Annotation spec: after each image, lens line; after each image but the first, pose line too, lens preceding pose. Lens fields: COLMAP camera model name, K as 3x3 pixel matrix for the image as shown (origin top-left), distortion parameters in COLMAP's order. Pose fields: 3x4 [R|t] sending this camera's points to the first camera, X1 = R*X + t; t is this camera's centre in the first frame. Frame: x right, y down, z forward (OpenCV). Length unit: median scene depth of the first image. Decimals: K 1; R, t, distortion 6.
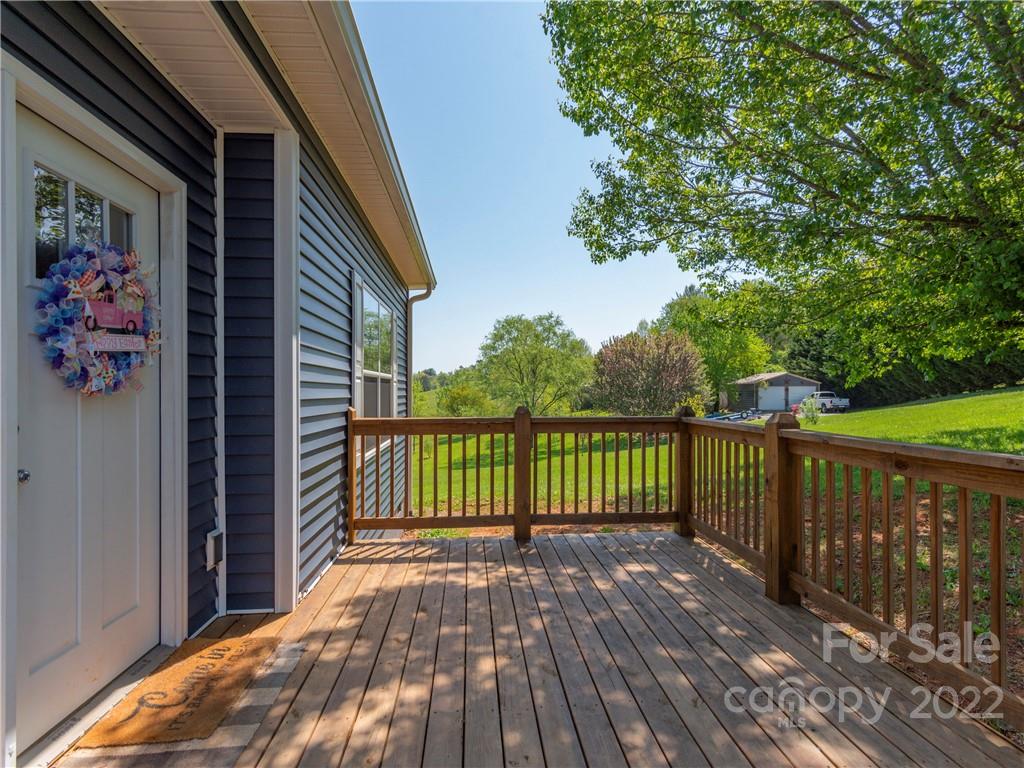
lens RADIAL K [[507.0, 0, 513.1], [0, 507.0, 382.6], [0, 0, 1]] dist [0.008915, 0.000873]
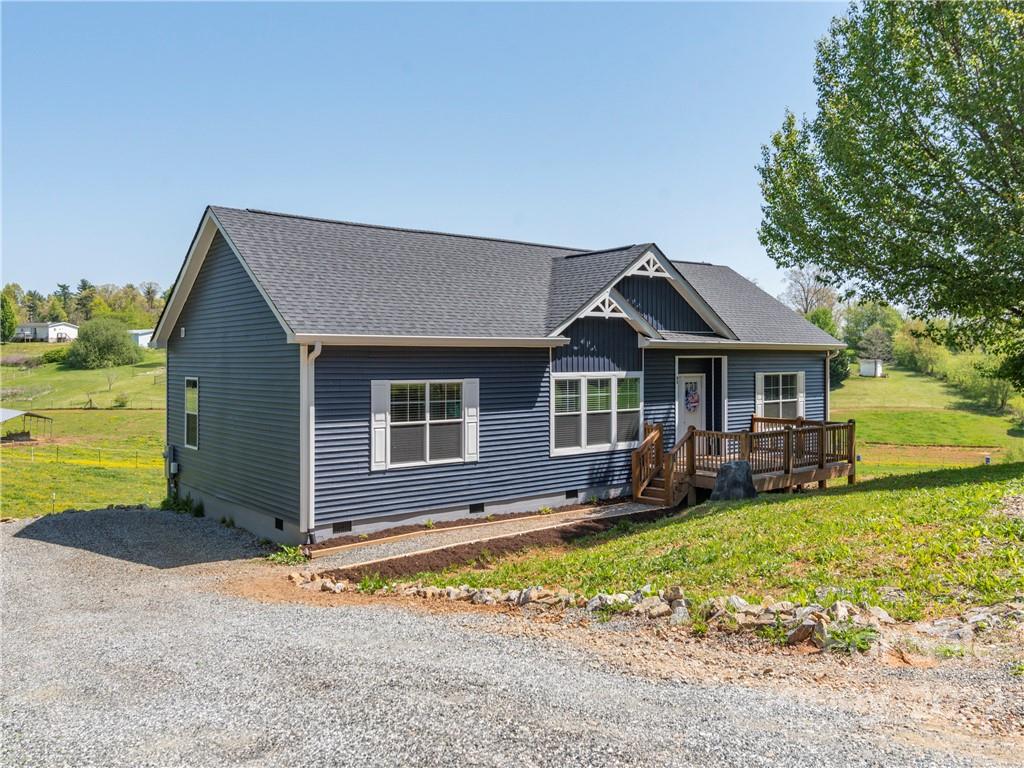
lens RADIAL K [[832.1, 0, 512.0], [0, 832.1, 384.0], [0, 0, 1]] dist [-0.009399, -0.001282]
pose [[0.572043, 0.028434, -0.819731, 4.473045], [0.008809, 0.999128, 0.040804, -0.529039], [0.820176, -0.030562, 0.571294, -4.738692]]
